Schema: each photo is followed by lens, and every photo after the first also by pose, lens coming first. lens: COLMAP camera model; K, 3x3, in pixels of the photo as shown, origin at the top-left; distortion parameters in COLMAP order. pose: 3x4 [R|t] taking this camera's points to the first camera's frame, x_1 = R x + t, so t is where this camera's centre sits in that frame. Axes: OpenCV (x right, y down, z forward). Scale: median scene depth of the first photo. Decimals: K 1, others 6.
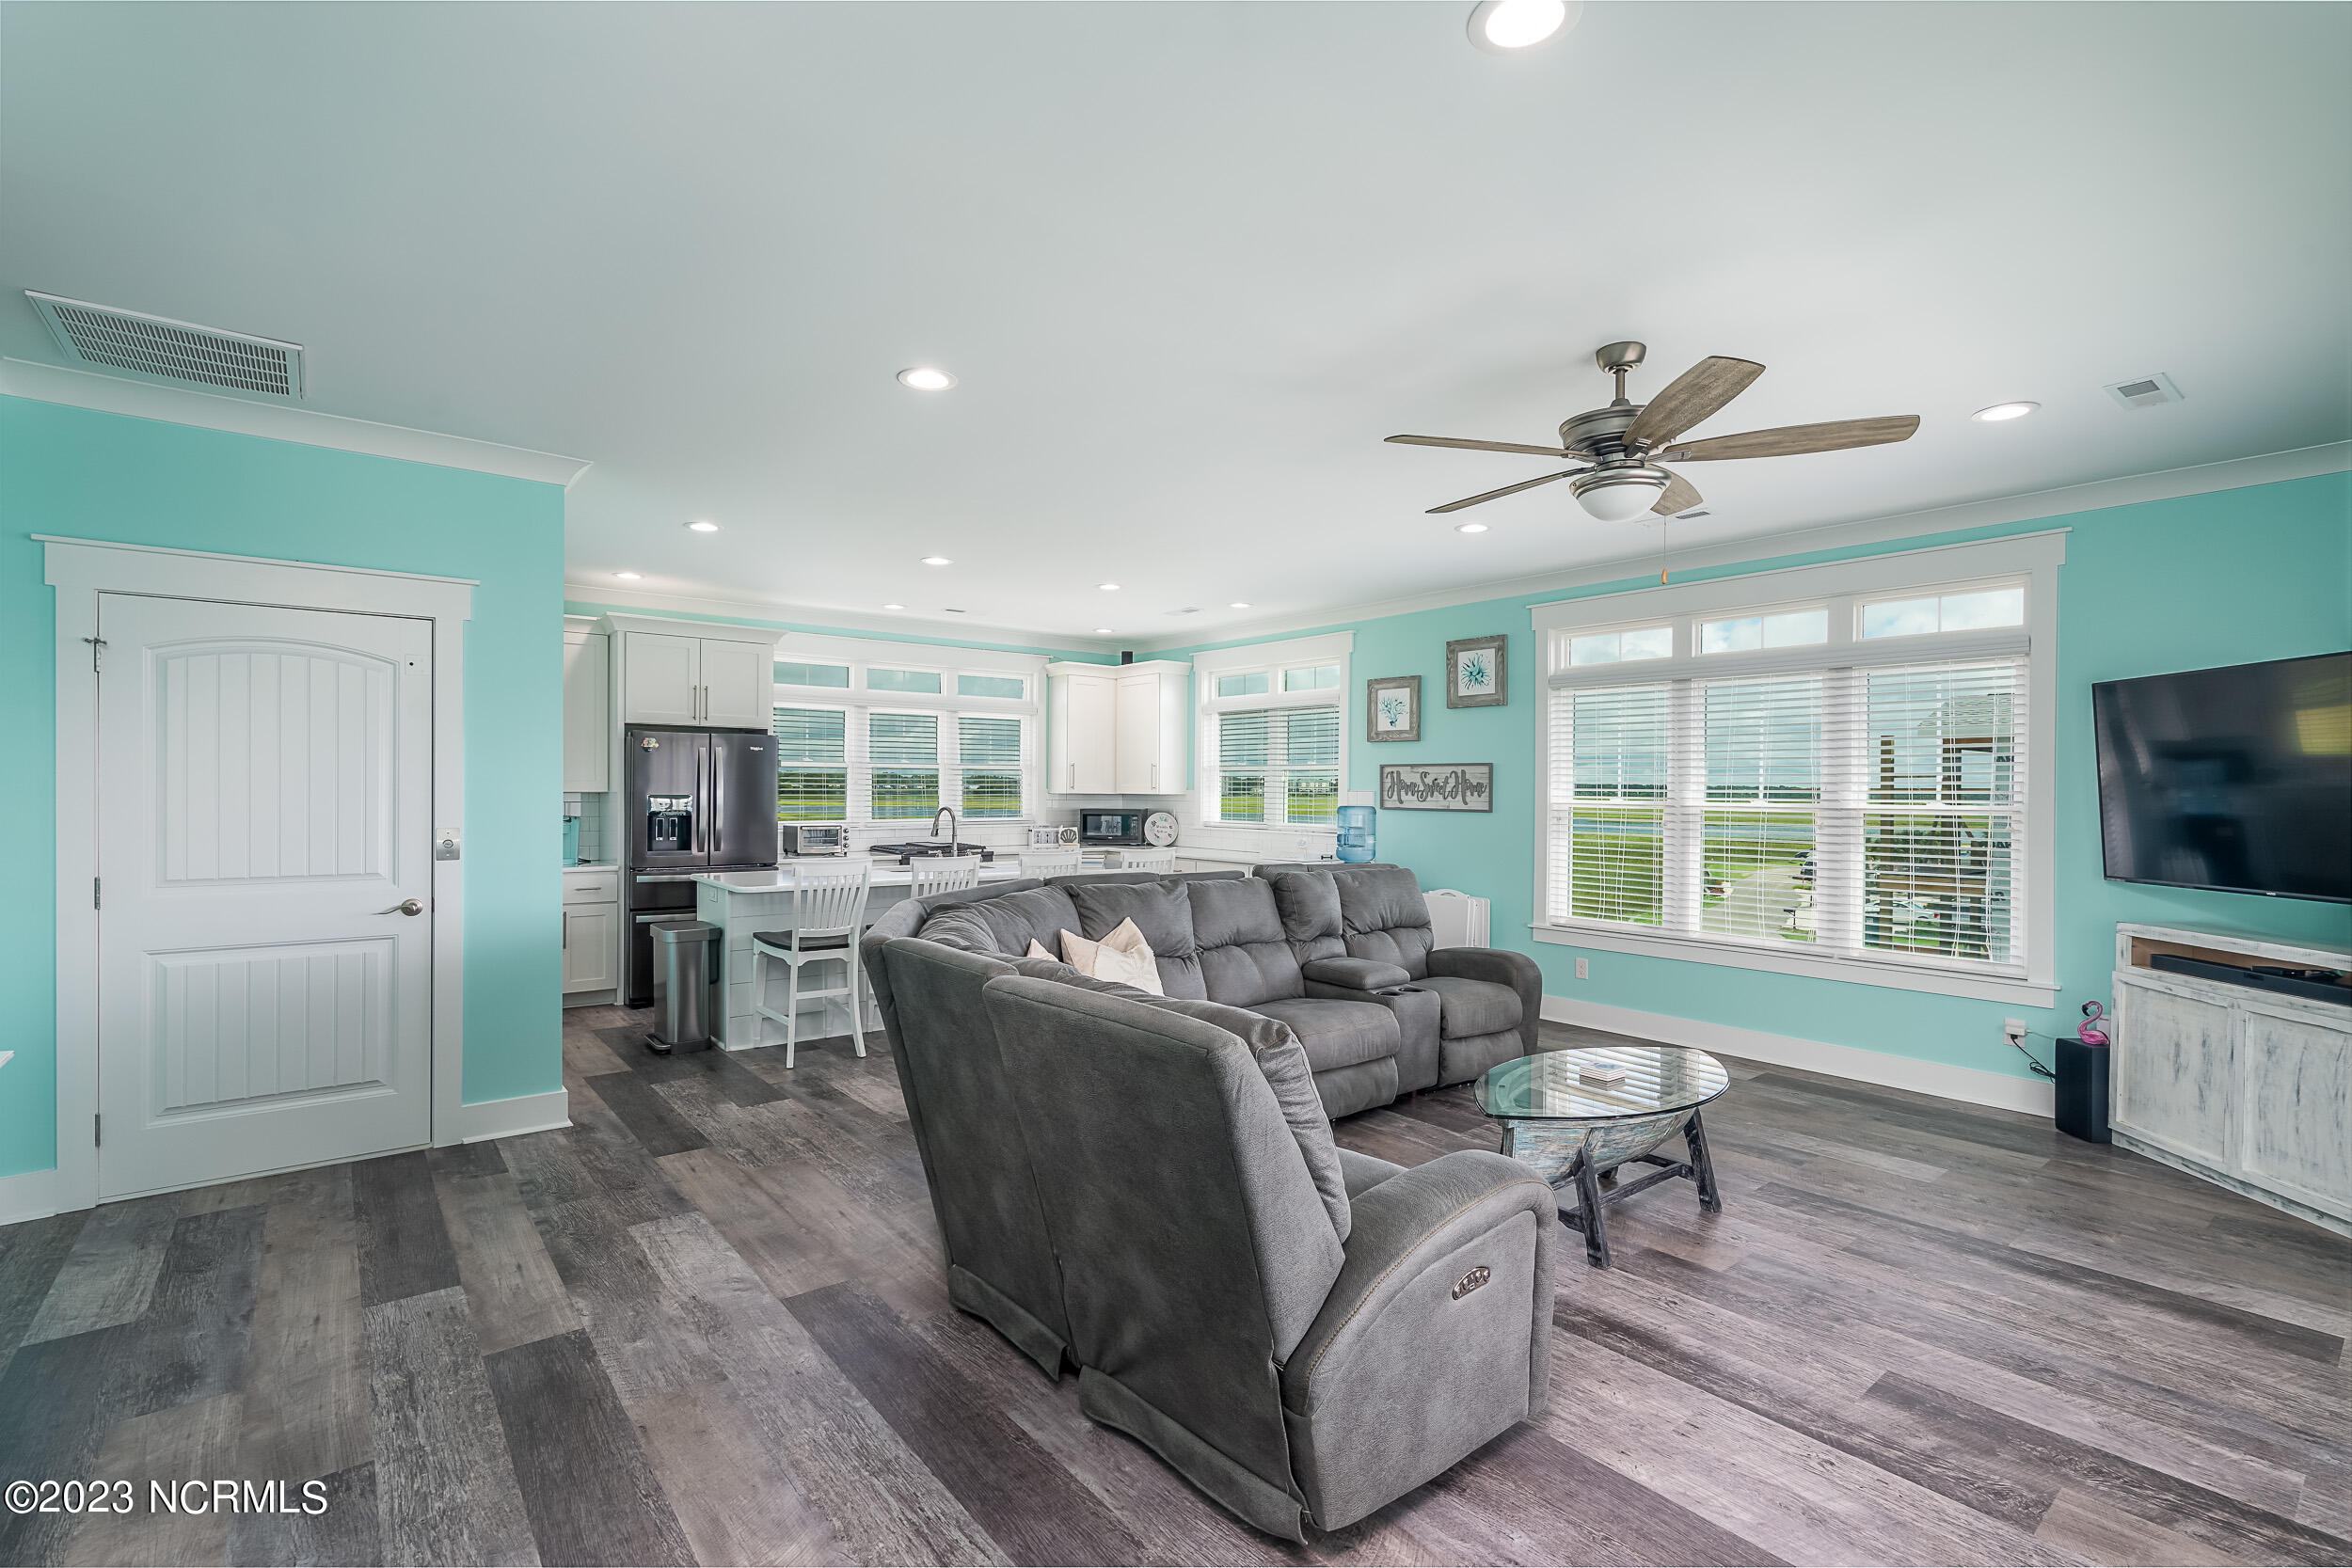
lens RADIAL K [[1073.4, 0, 1184.0], [0, 1073.4, 790.2], [0, 0, 1]] dist [-0.021269, 0.001006]
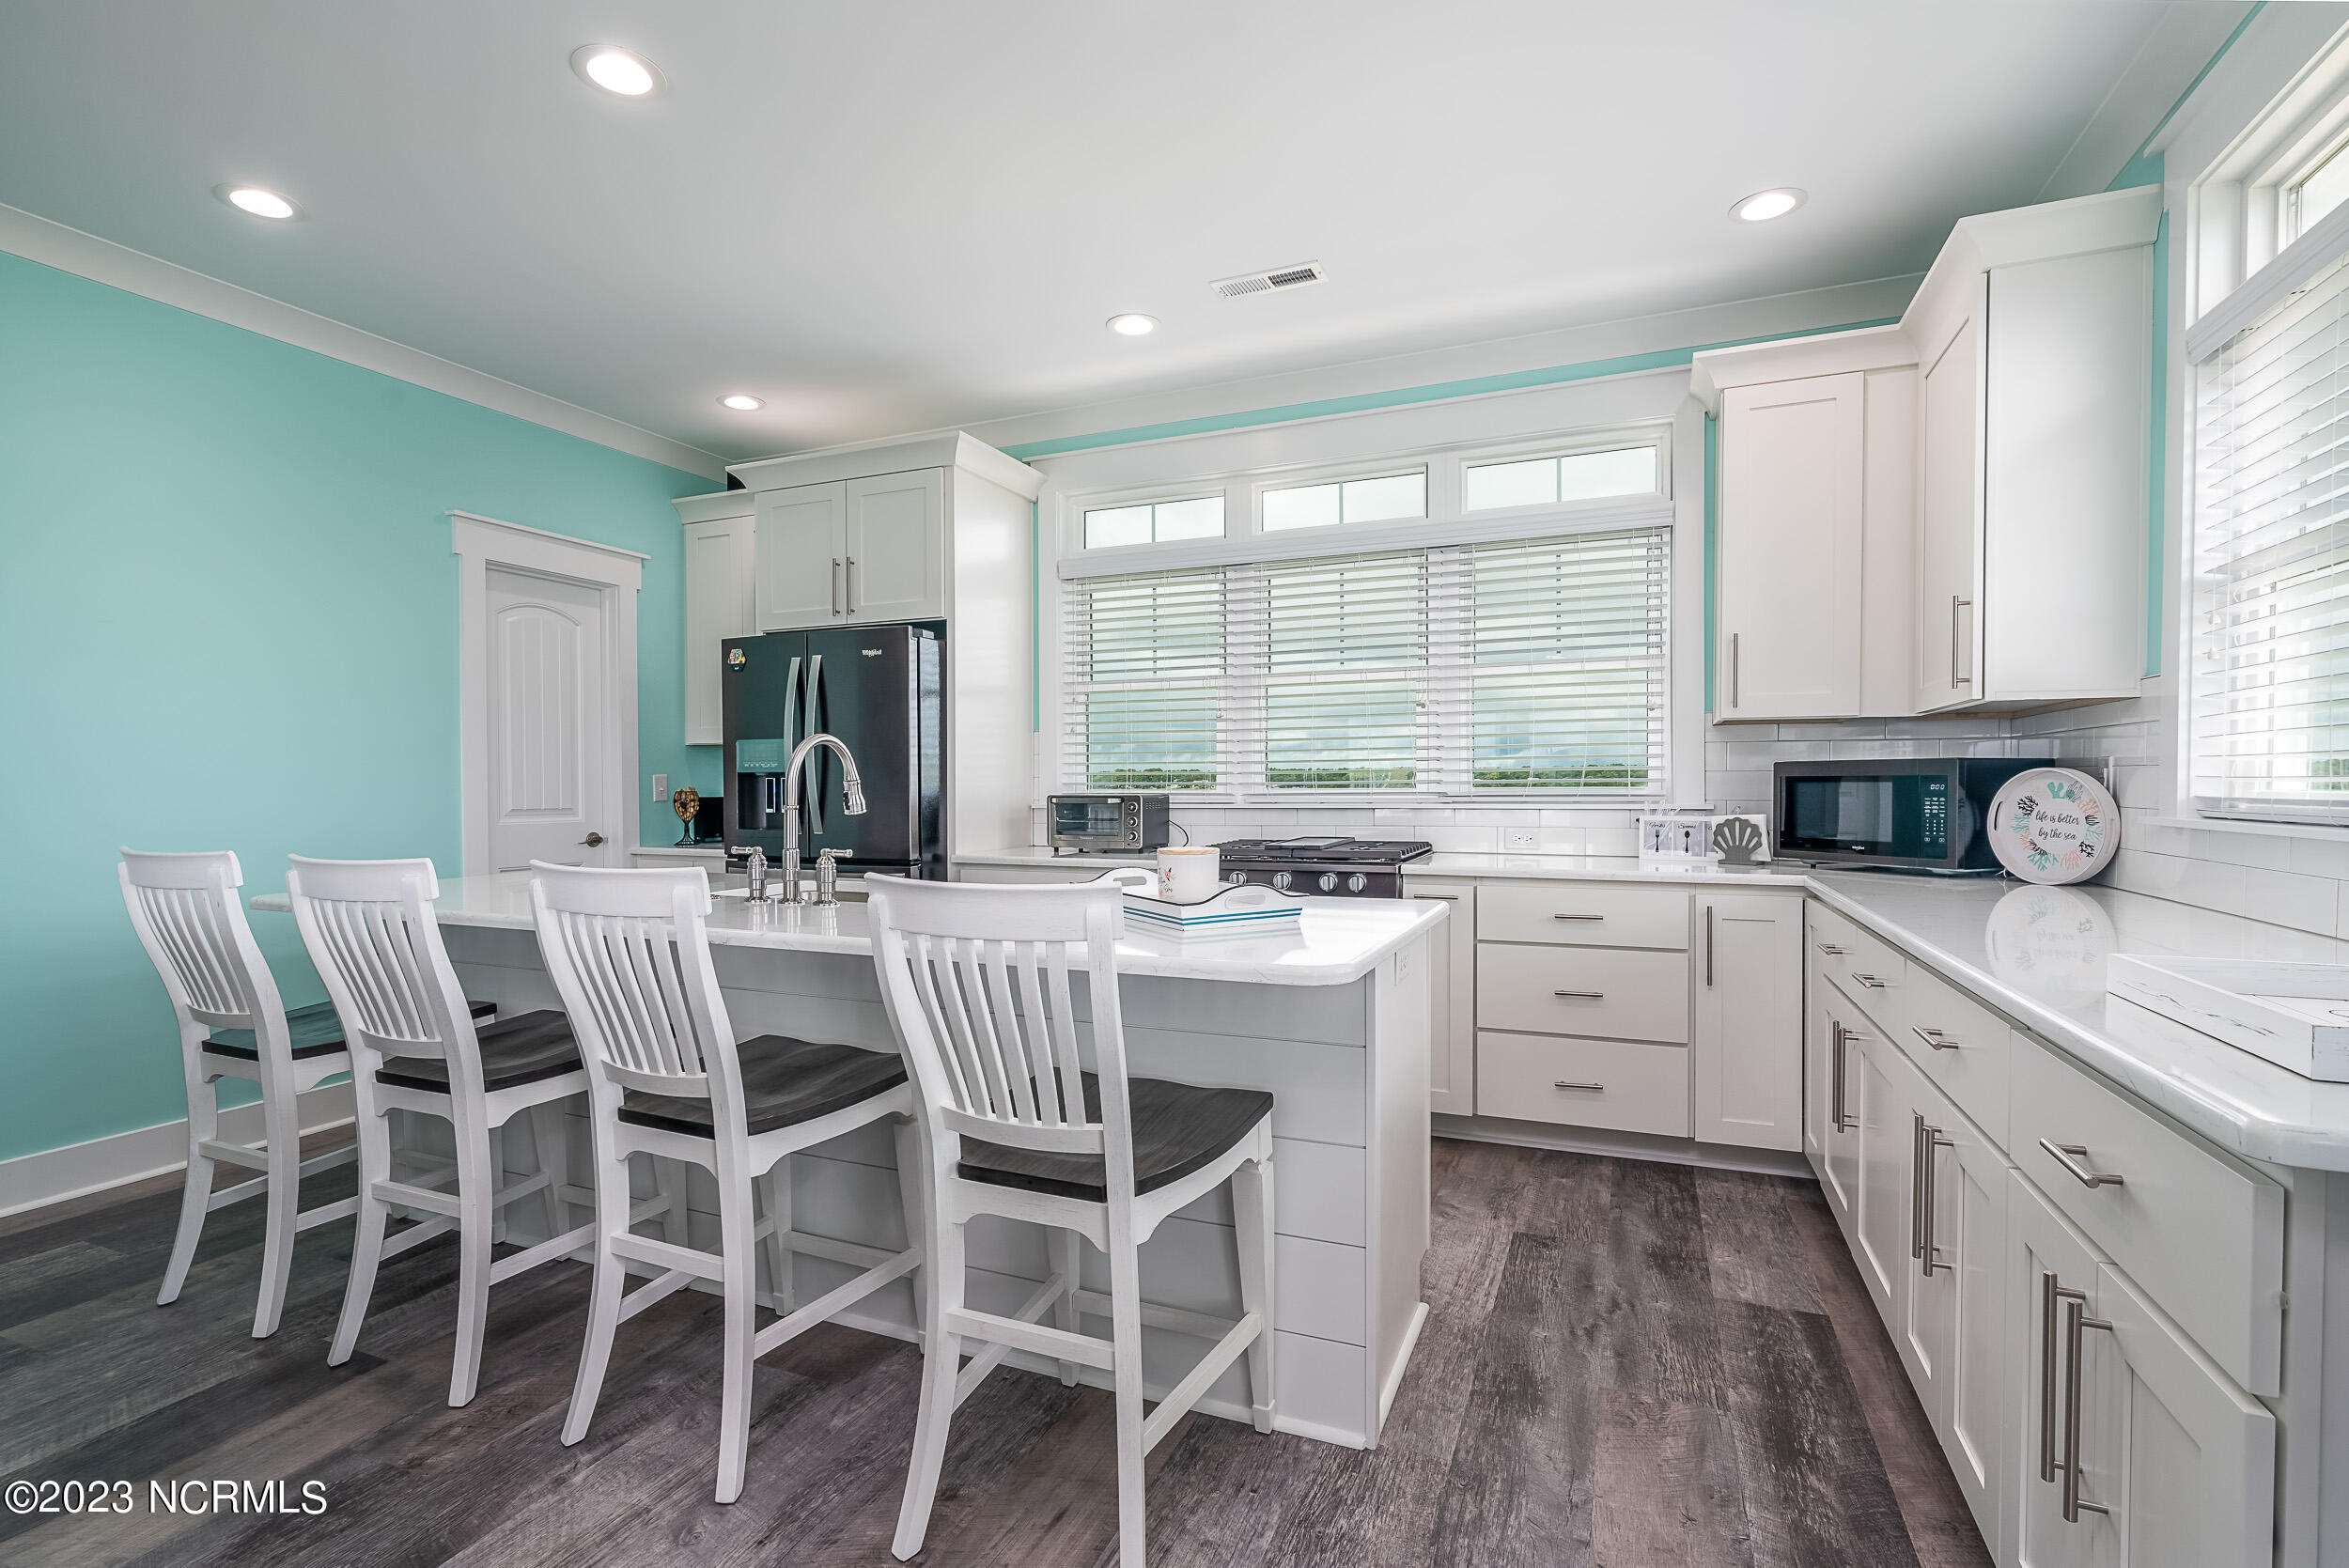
lens RADIAL K [[1072.1, 0, 1181.6], [0, 1072.1, 801.1], [0, 0, 1]] dist [-0.021269, 0.001006]
pose [[0.471949, 0.008144, -0.881588, 0.162355], [0.008684, 0.999866, 0.013886, 0.030993], [0.881583, -0.014209, 0.471815, 0.860702]]
